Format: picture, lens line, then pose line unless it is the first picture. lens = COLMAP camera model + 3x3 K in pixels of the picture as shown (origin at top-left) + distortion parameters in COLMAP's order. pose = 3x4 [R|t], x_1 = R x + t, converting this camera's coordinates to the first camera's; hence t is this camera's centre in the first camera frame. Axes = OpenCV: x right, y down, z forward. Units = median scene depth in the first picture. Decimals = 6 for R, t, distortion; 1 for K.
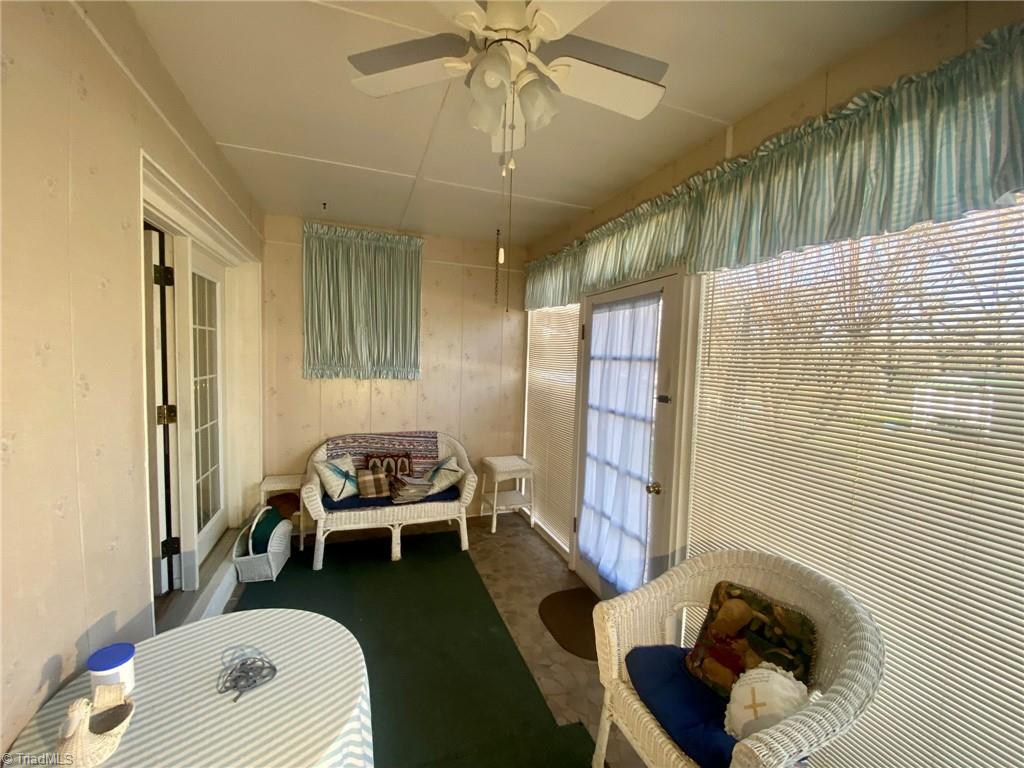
lens RADIAL K [[411.6, 0, 512.0], [0, 411.6, 384.0], [0, 0, 1]] dist [0.034120, -0.030831]
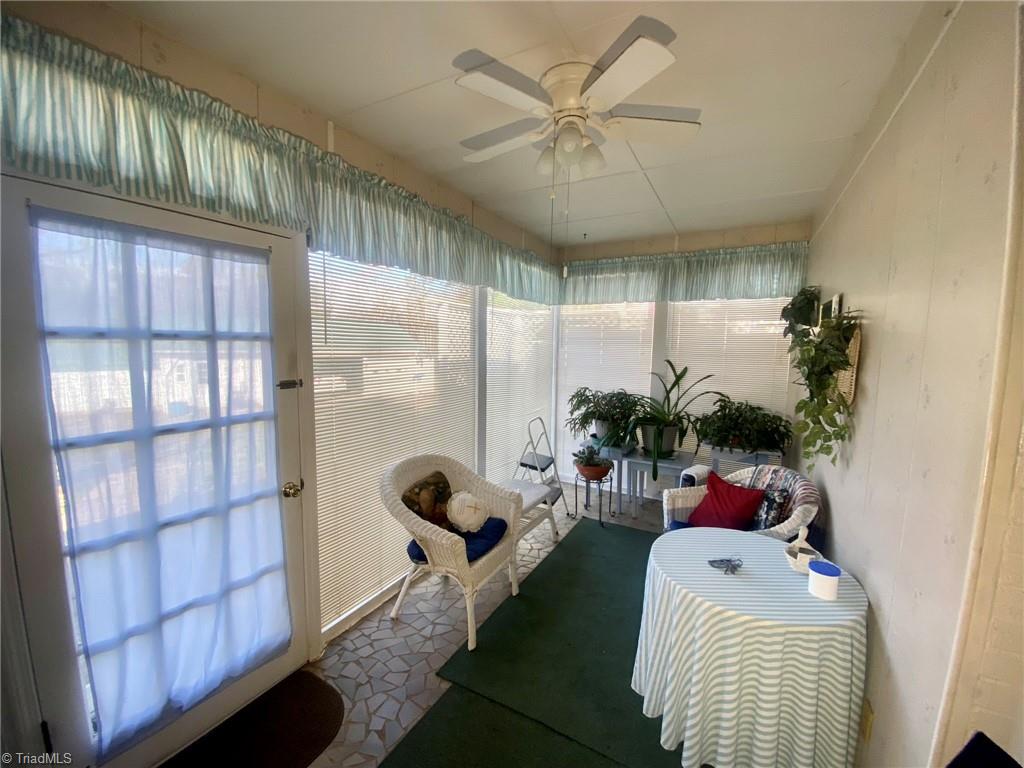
lens RADIAL K [[411.6, 0, 512.0], [0, 411.6, 384.0], [0, 0, 1]] dist [0.034120, -0.030831]
pose [[-0.649922, -0.117992, 0.750785, -0.551385], [0.010877, 0.986330, 0.164425, -0.095867], [-0.759923, 0.115030, -0.639754, 1.151792]]
